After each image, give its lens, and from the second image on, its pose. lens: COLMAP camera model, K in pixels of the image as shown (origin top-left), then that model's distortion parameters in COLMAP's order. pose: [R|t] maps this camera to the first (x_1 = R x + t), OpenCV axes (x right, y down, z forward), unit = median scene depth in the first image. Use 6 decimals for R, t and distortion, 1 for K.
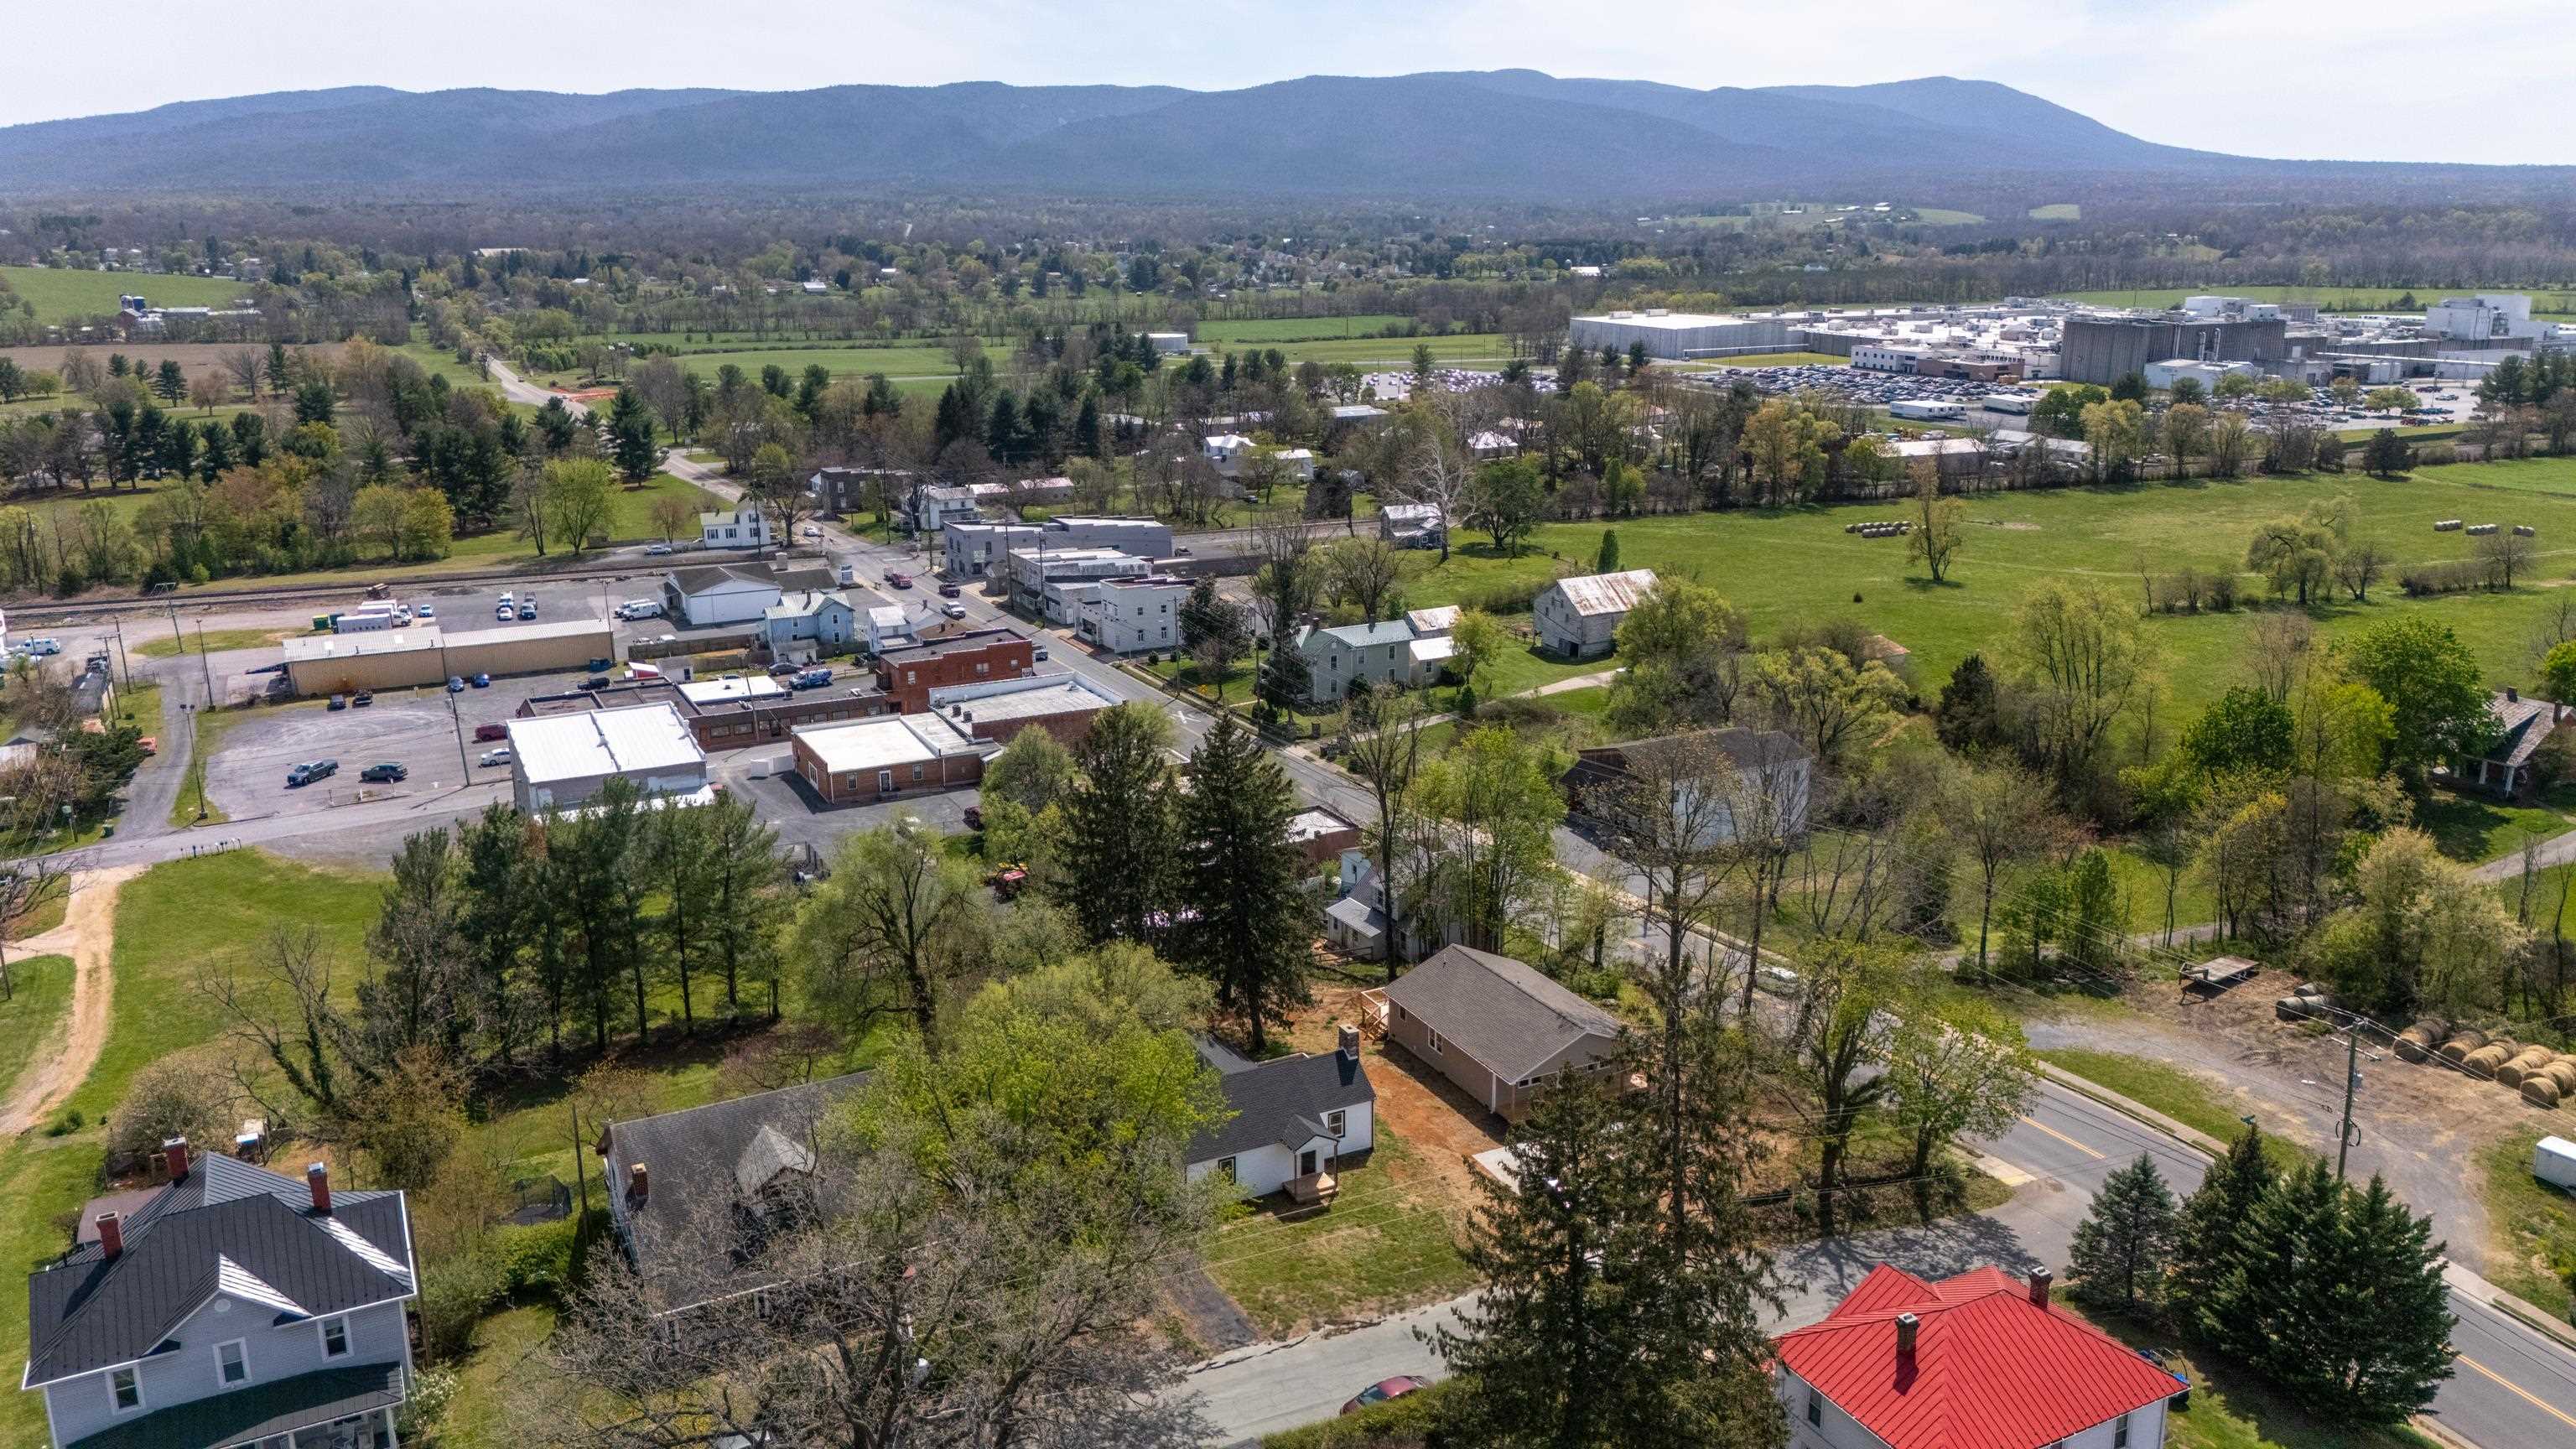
lens RADIAL K [[1898.6, 0, 1288.0], [0, 1898.6, 724.5], [0, 0, 1]] dist [0.086316, -0.090860]
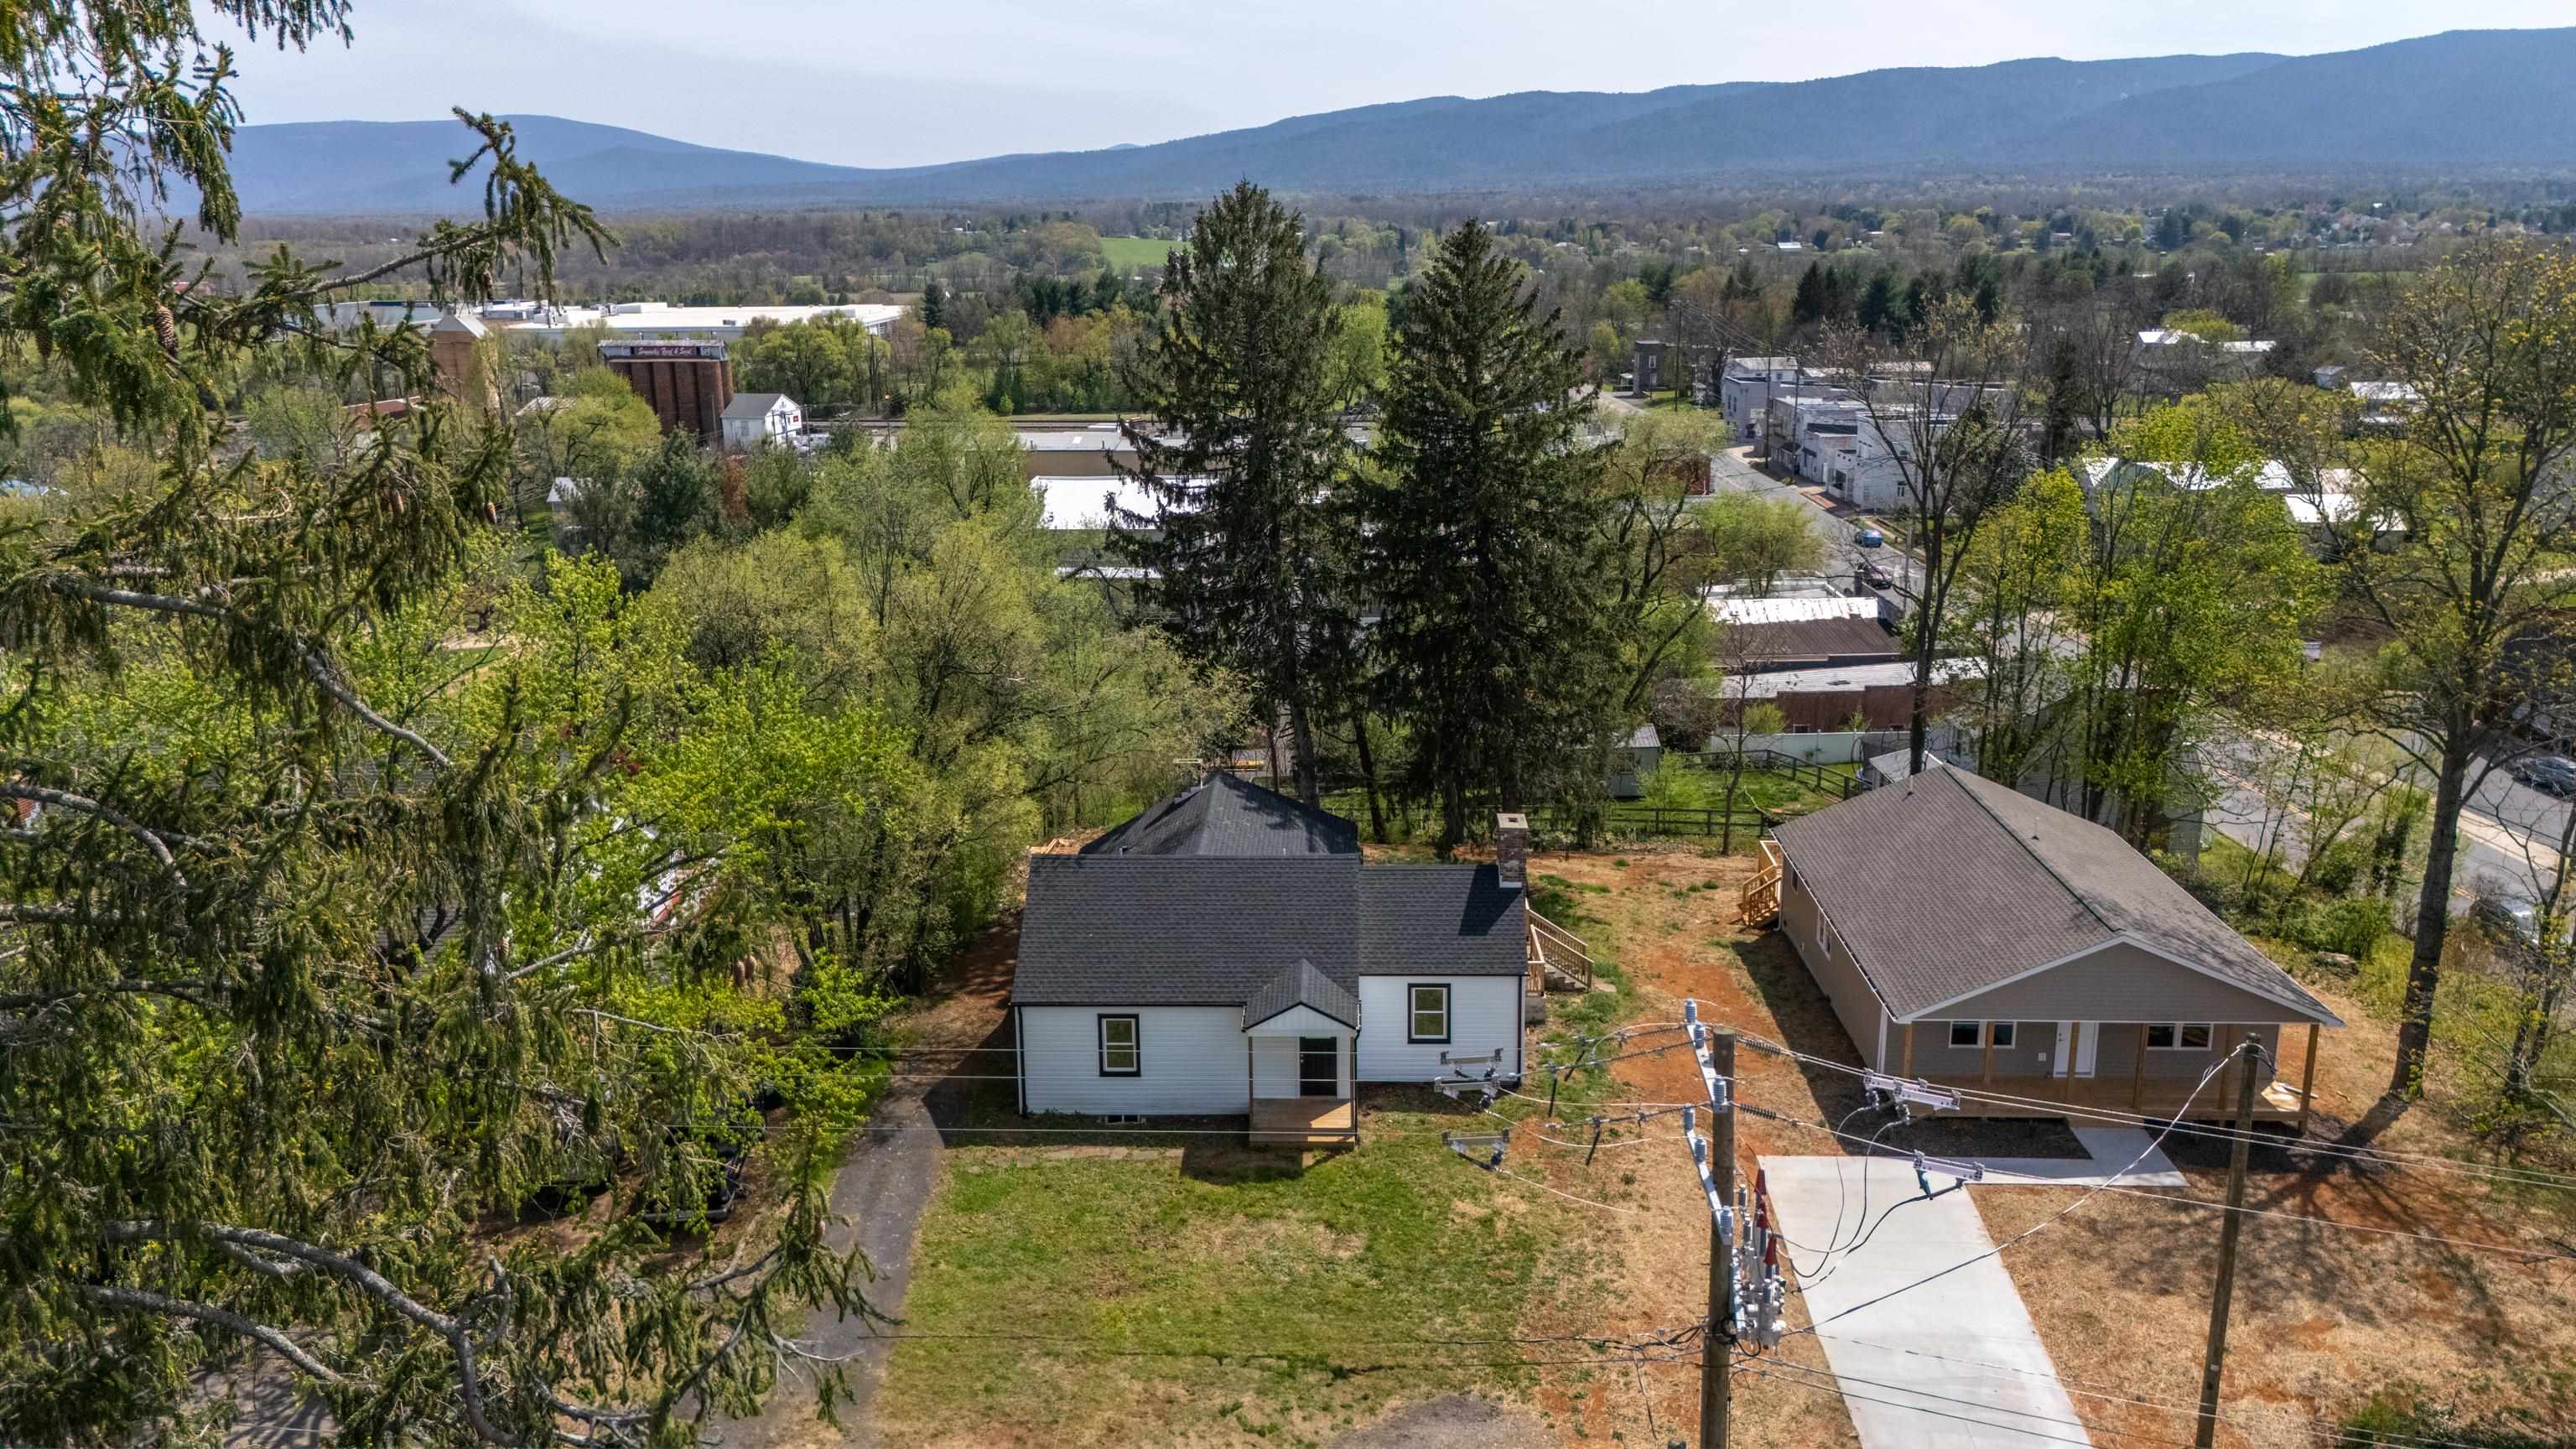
lens RADIAL K [[1898.6, 0, 1288.0], [0, 1898.6, 724.5], [0, 0, 1]] dist [0.086316, -0.090860]
pose [[0.874148, 0.118535, -0.470971, 0.061212], [-0.118127, 0.992528, 0.030551, 0.039966], [0.471074, 0.028928, 0.881619, 0.175803]]
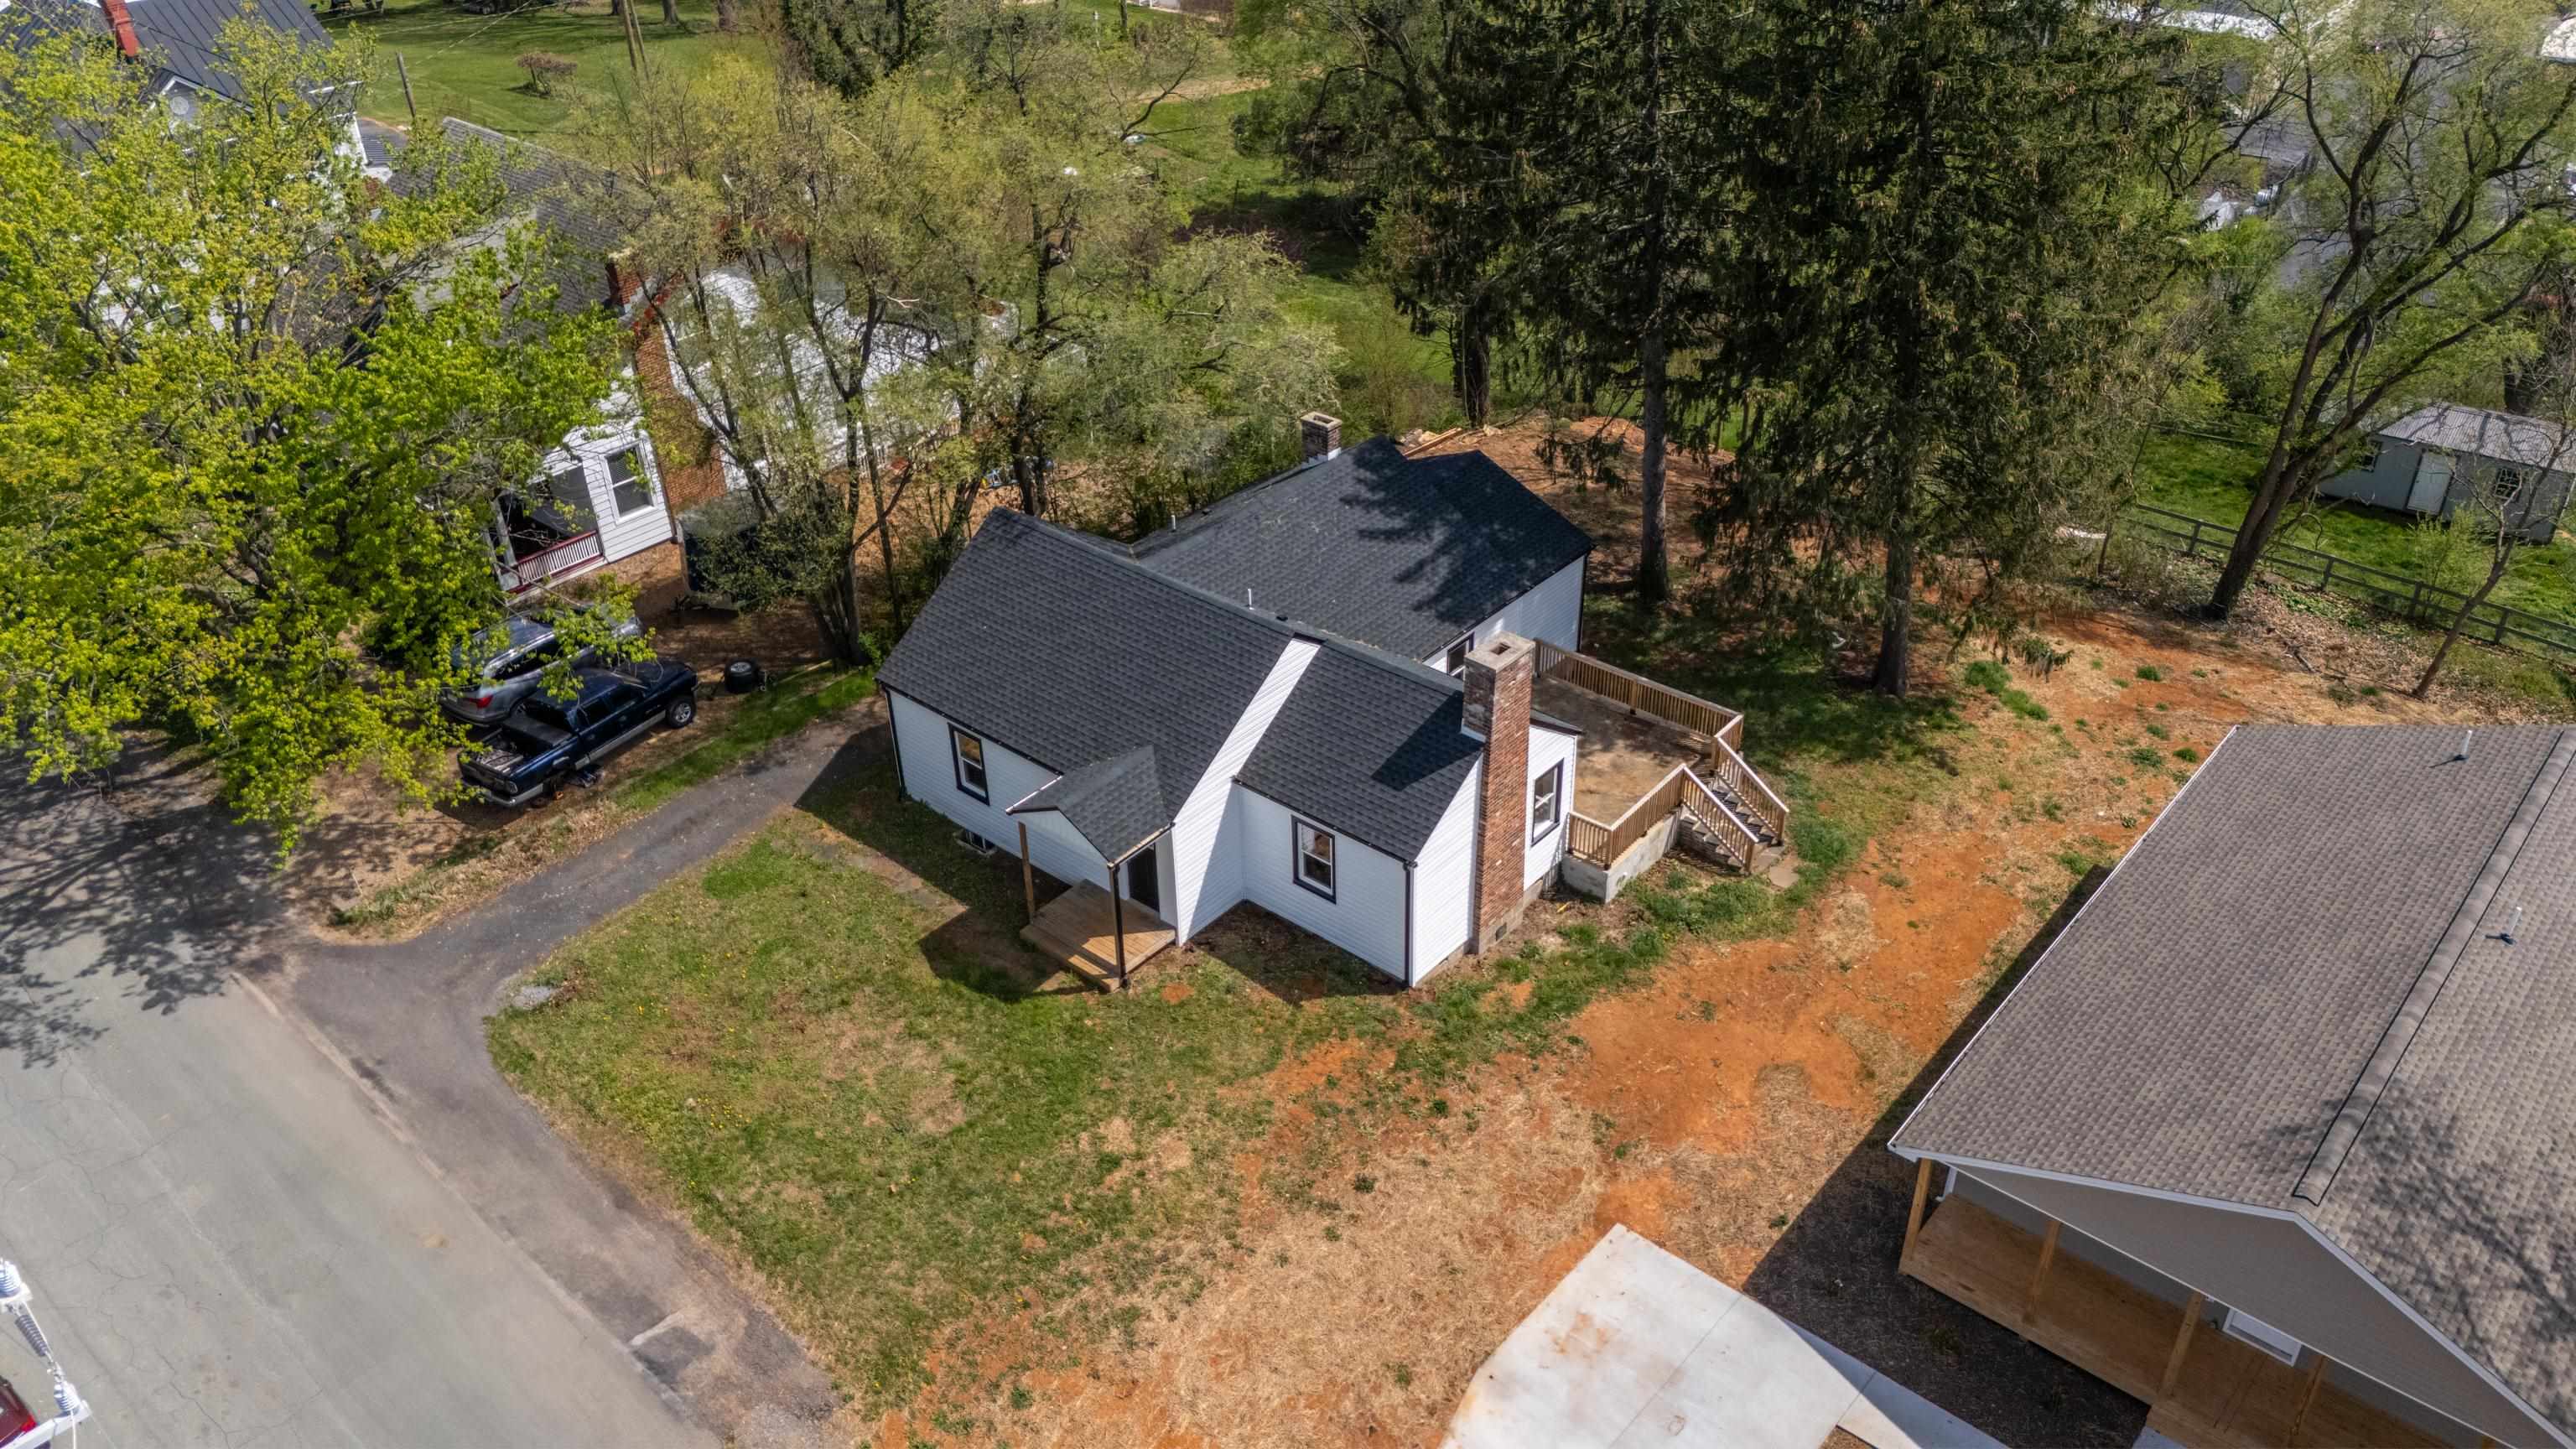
lens RADIAL K [[1898.6, 0, 1288.0], [0, 1898.6, 724.5], [0, 0, 1]] dist [0.086316, -0.090860]
pose [[0.381578, 0.502730, -0.775668, 0.083929], [-0.219002, 0.864439, 0.452531, 0.010732], [0.898018, -0.002803, 0.439949, 0.255932]]
